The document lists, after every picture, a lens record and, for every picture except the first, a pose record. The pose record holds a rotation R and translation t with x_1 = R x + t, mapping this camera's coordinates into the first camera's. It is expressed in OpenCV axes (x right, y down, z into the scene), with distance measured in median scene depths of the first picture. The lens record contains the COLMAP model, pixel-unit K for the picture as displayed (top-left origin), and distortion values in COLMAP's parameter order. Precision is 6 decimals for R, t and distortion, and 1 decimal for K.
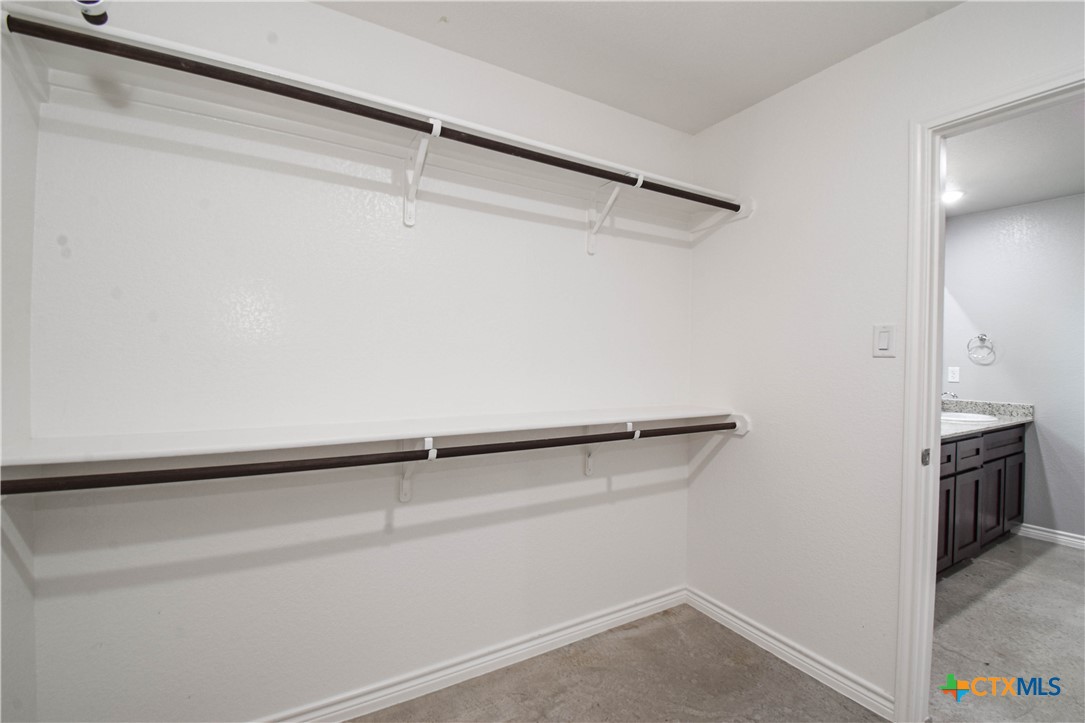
lens RADIAL K [[480.2, 0, 550.9], [0, 480.2, 358.1], [0, 0, 1]] dist [0.005502, -0.014400]
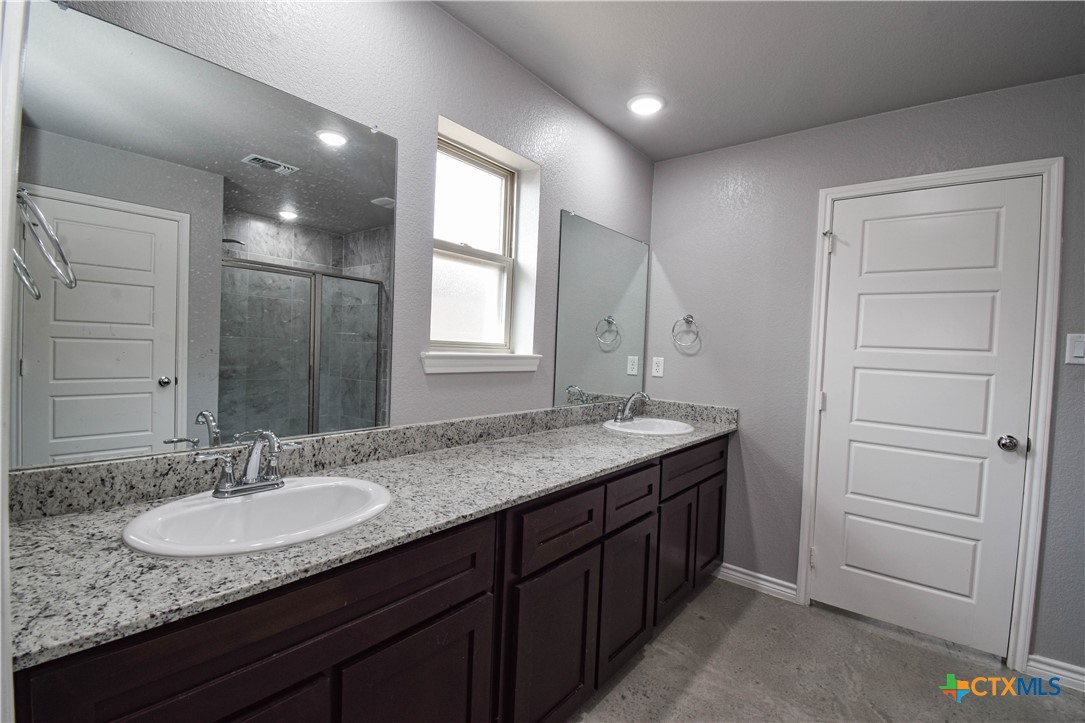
lens RADIAL K [[480.2, 0, 541.1], [0, 480.2, 362.0], [0, 0, 1]] dist [0.005502, -0.014400]
pose [[0.942135, 0.013314, 0.334970, 0.456616], [-0.024332, 0.999291, 0.028717, 0.009635], [-0.334350, -0.035206, 0.941791, 0.381843]]
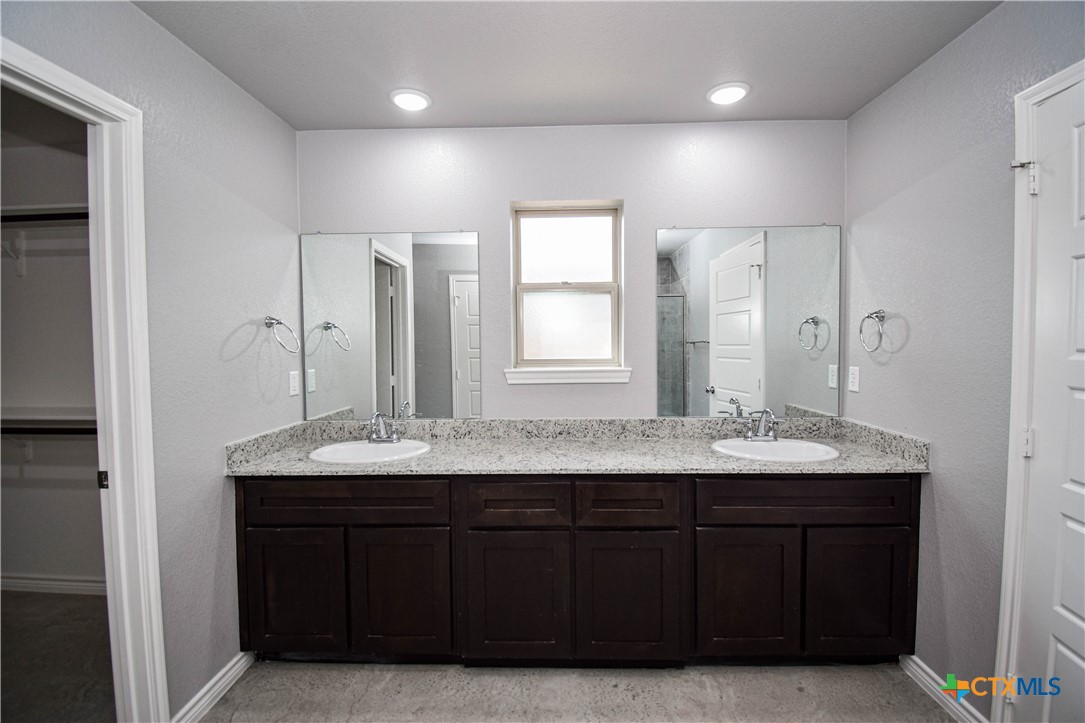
lens RADIAL K [[480.2, 0, 549.8], [0, 480.2, 363.9], [0, 0, 1]] dist [0.005502, -0.014400]
pose [[0.842100, 0.003092, -0.539313, 0.939307], [0.018565, 0.999225, 0.034717, -0.013898], [0.539002, -0.039247, 0.841390, 0.328320]]
